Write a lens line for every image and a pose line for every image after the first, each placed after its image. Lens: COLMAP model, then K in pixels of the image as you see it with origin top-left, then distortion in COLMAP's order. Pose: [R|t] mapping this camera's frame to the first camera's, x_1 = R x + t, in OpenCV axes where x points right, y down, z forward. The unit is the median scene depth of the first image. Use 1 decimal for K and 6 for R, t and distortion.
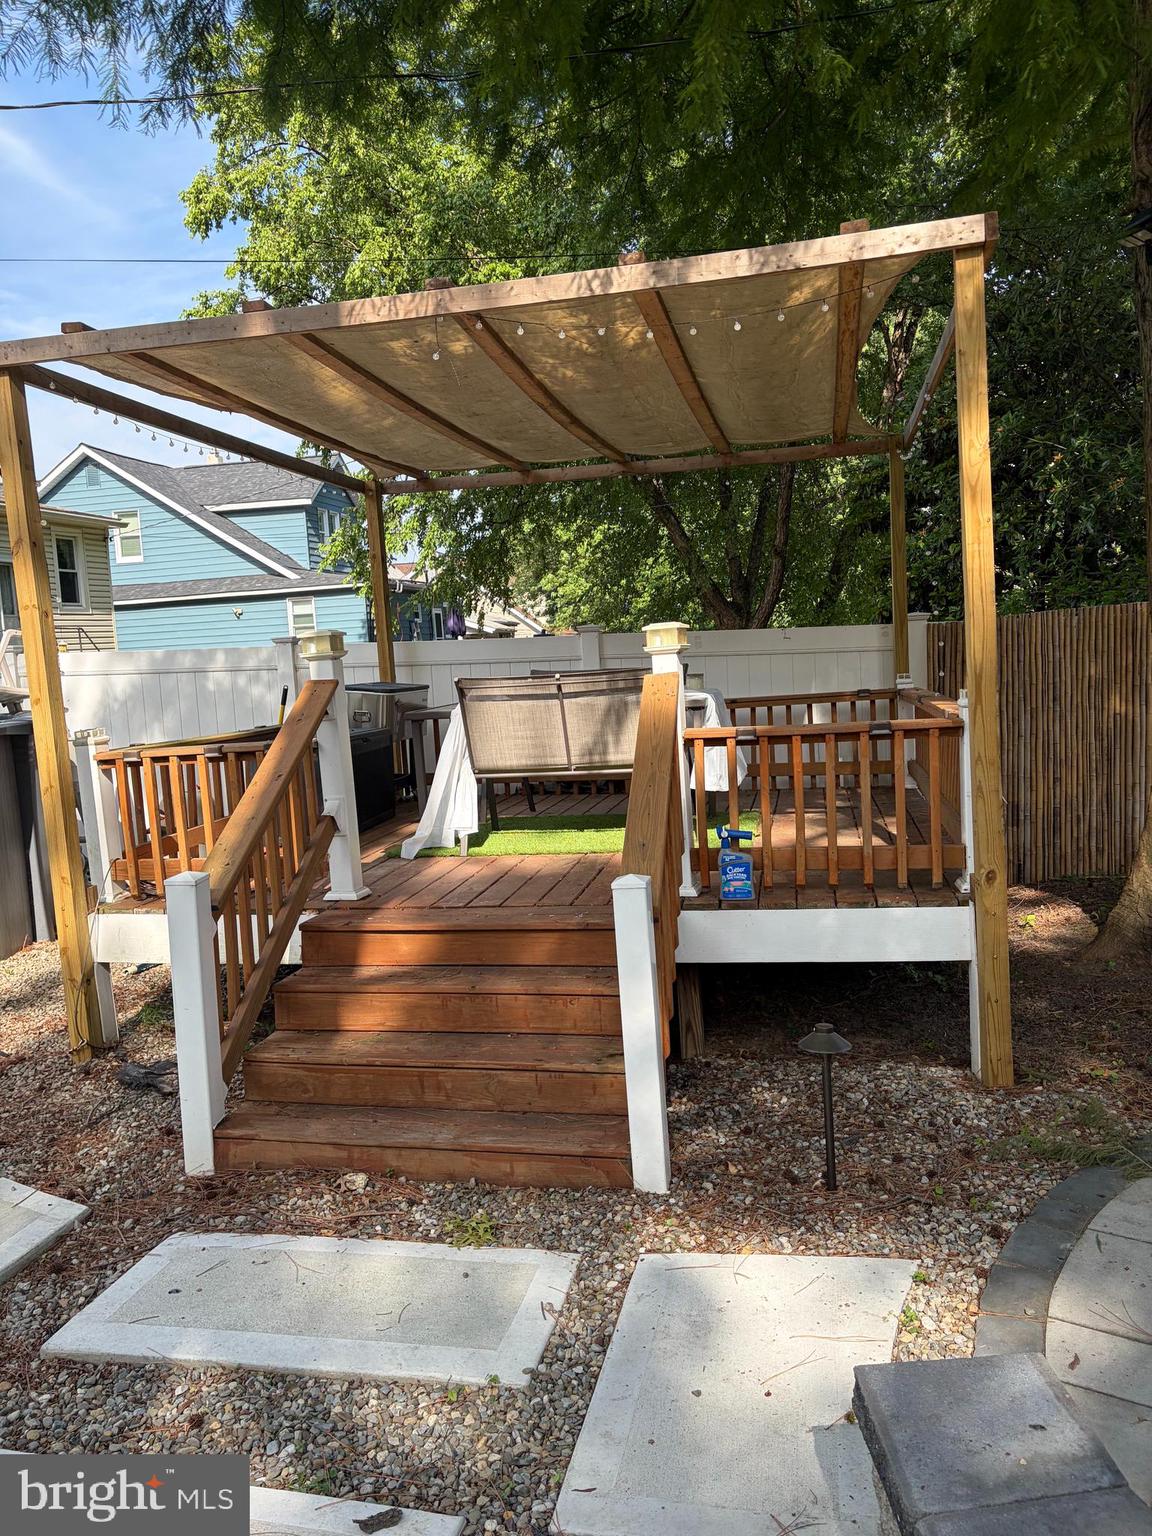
lens RADIAL K [[1171.2, 0, 587.0], [0, 1171.2, 764.0], [0, 0, 1]] dist [0.040184, -0.037702]
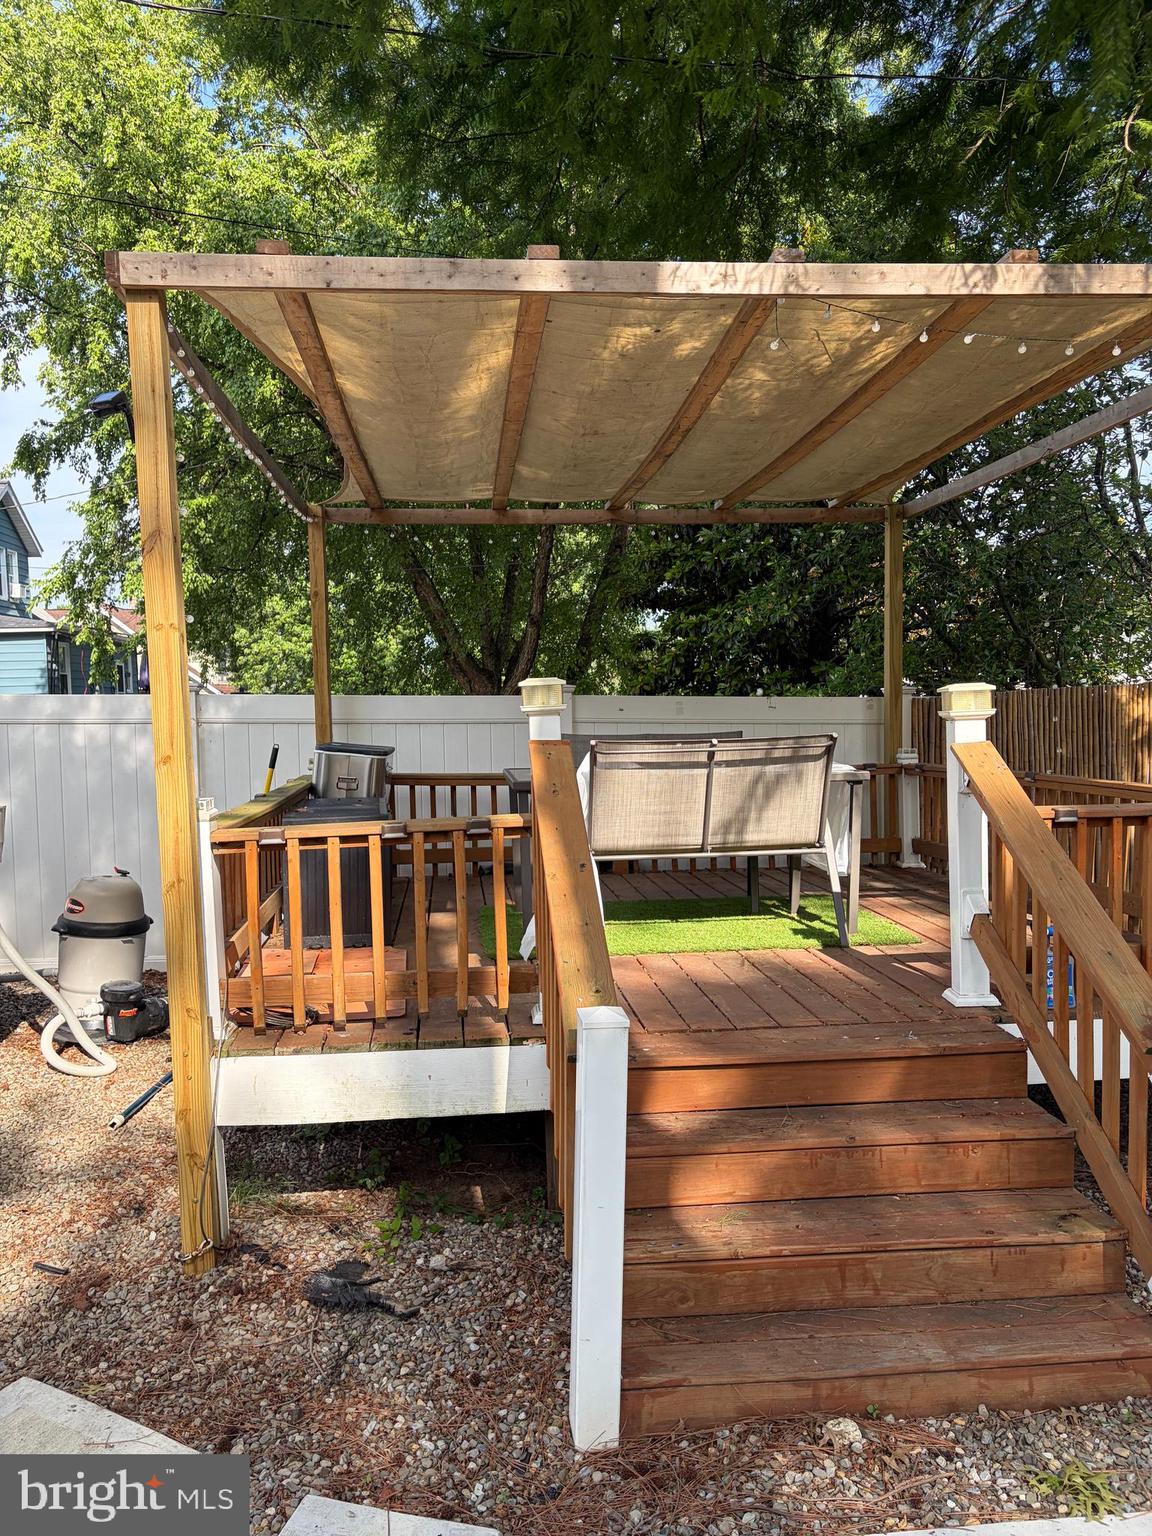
lens RADIAL K [[1171.2, 0, 570.2], [0, 1171.2, 772.5], [0, 0, 1]] dist [0.040184, -0.037702]
pose [[0.954676, 0.018798, 0.297054, -0.504754], [-0.003935, 0.998714, -0.050552, -0.012153], [-0.297622, 0.047091, 0.953522, 0.291582]]
